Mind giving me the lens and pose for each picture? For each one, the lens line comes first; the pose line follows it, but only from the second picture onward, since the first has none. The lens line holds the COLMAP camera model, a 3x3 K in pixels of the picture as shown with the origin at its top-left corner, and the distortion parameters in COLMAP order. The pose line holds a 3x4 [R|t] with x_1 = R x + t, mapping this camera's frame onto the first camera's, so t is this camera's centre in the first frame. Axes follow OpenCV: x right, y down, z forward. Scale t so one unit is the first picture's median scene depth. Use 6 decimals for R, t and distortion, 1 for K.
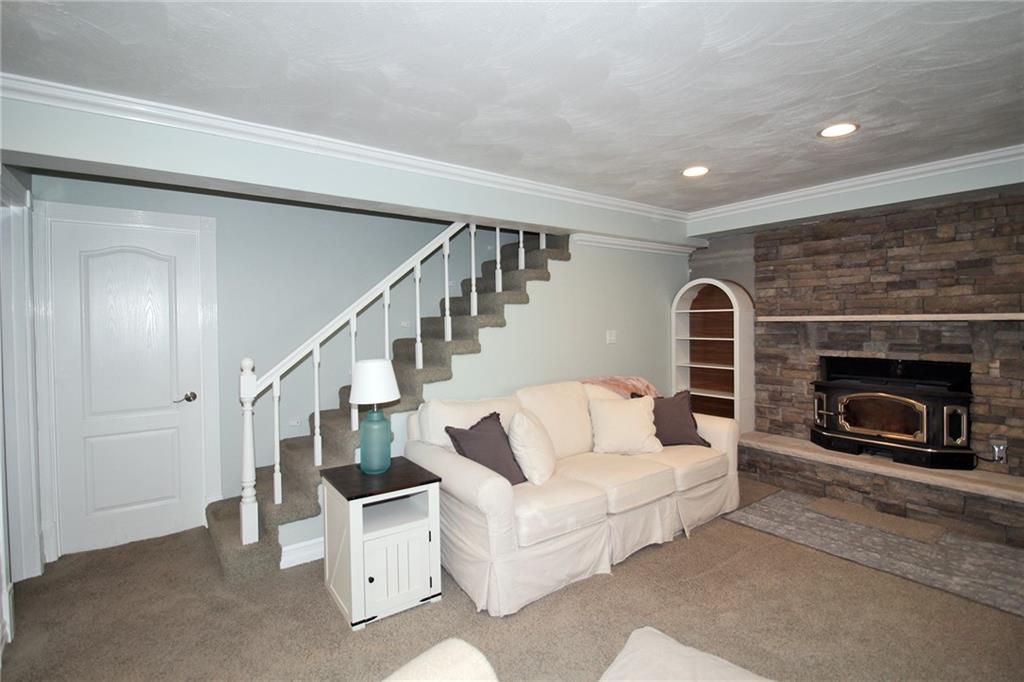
lens RADIAL K [[485.3, 0, 512.0], [0, 485.3, 341.0], [0, 0, 1]] dist [0.000744, -0.012957]
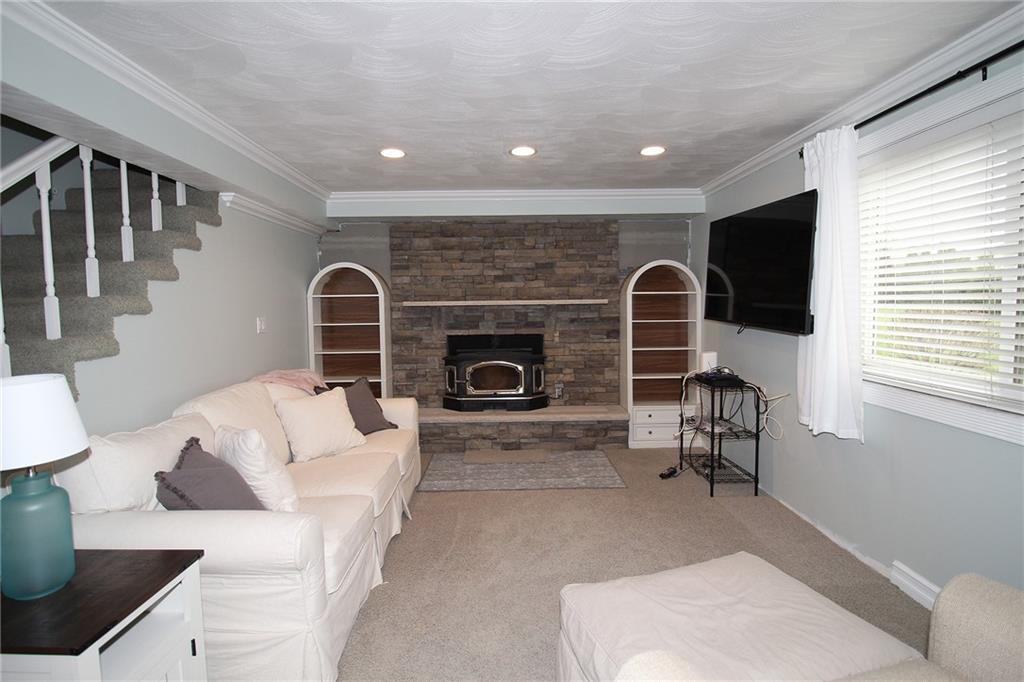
lens RADIAL K [[485.3, 0, 512.0], [0, 485.3, 341.0], [0, 0, 1]] dist [0.000744, -0.012957]
pose [[0.581188, -0.058237, 0.811682, -0.274845], [0.038599, 0.998286, 0.043988, -0.001527], [-0.812853, 0.005765, 0.582440, 0.205429]]
